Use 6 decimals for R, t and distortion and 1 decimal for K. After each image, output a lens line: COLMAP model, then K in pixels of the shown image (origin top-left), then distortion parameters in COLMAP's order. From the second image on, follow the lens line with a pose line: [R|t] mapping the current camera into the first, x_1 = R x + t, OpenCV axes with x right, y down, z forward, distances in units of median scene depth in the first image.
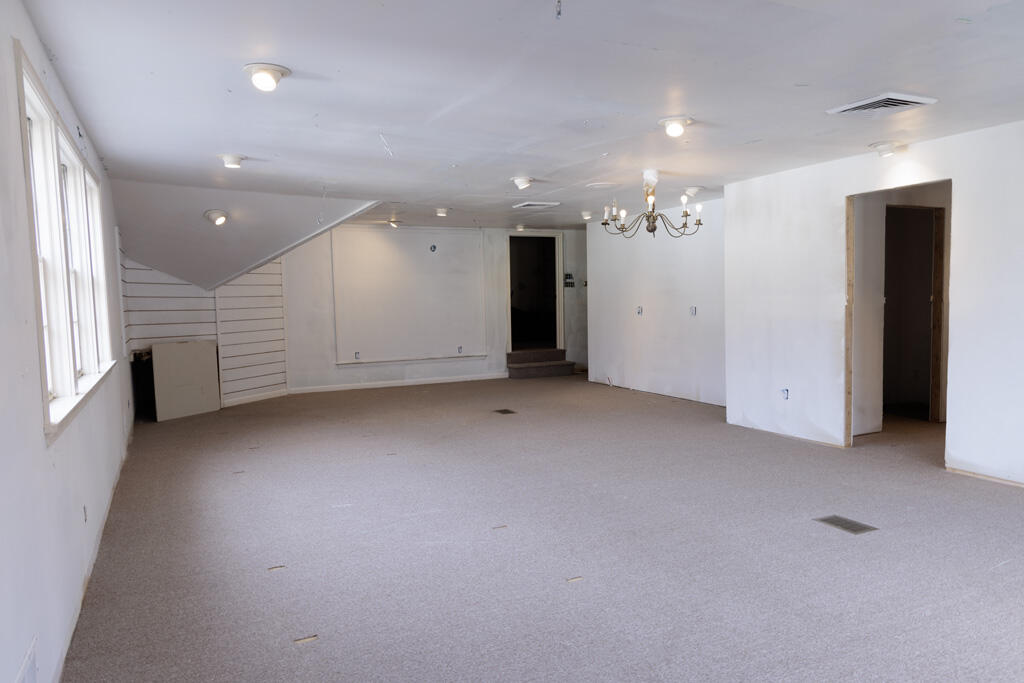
lens RADIAL K [[697.6, 0, 513.6], [0, 697.6, 346.0], [0, 0, 1]] dist [0.022775, -0.000501]
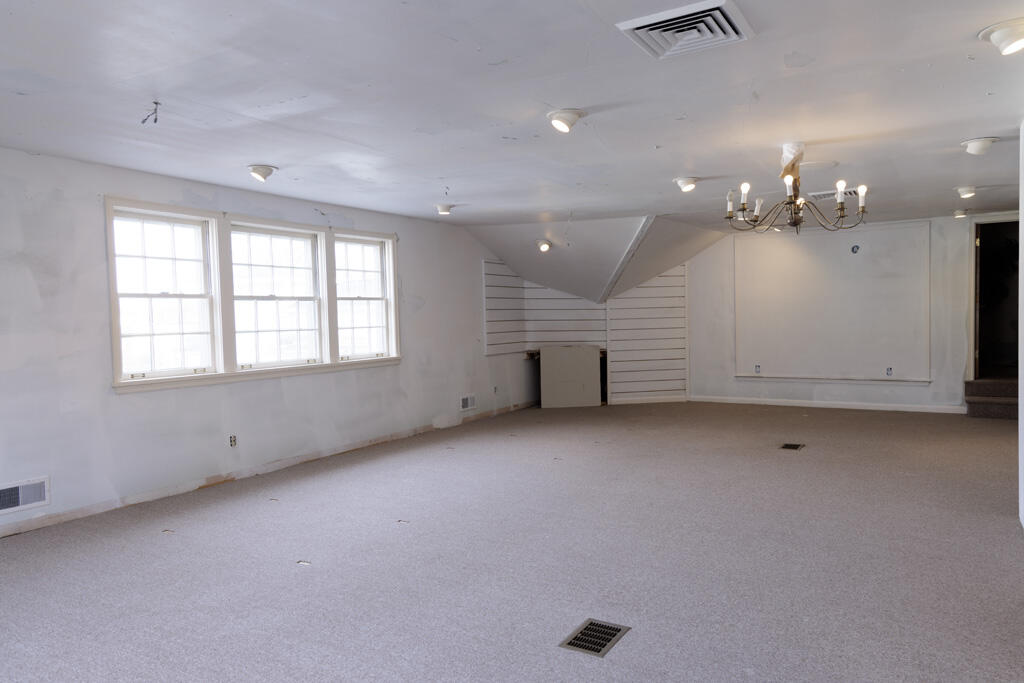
lens RADIAL K [[697.6, 0, 514.3], [0, 697.6, 337.0], [0, 0, 1]] dist [0.022775, -0.000501]
pose [[0.550766, 0.033577, -0.833984, 0.410125], [-0.049520, 0.998745, 0.007508, -0.021774], [0.833190, 0.037164, 0.551737, 0.211357]]
